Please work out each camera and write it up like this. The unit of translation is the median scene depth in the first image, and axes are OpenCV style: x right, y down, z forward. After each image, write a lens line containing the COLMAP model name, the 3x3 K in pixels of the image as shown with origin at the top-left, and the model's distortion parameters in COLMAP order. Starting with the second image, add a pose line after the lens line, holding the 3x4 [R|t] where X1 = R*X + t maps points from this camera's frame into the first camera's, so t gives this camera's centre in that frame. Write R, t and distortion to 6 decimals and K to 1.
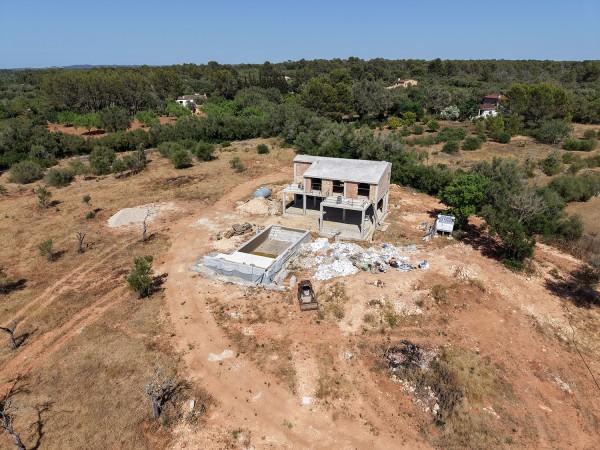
lens RADIAL K [[398.3, 0, 300.2], [0, 398.3, 216.8], [0, 0, 1]] dist [0.029979, -0.025493]
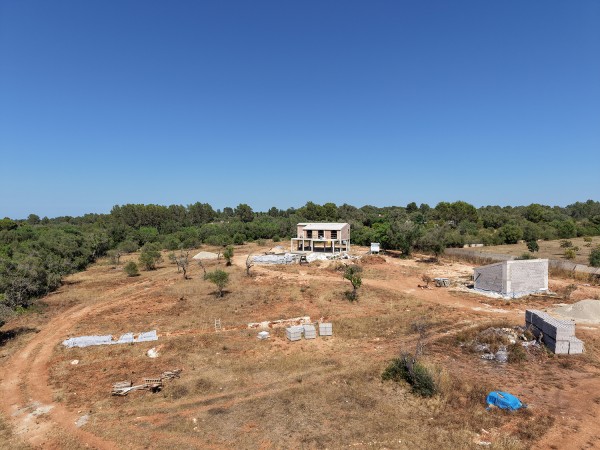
lens RADIAL K [[398.3, 0, 300.2], [0, 398.3, 216.8], [0, 0, 1]] dist [0.029979, -0.025493]
pose [[0.999992, -0.001416, -0.003752, 0.004200], [-0.000001, 0.935449, -0.353460, 0.534880], [0.004011, 0.353458, 0.935442, -0.826350]]
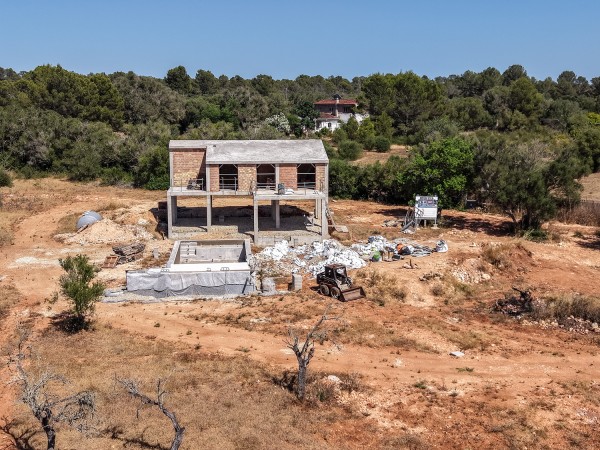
lens RADIAL K [[784.2, 0, 304.9], [0, 784.2, 226.7], [0, 0, 1]] dist [0.131045, -0.057202]
pose [[0.873380, -0.082050, 0.480078, -0.466651], [0.172421, 0.973960, -0.147218, 0.204158], [-0.455497, 0.211353, 0.864785, -0.090688]]
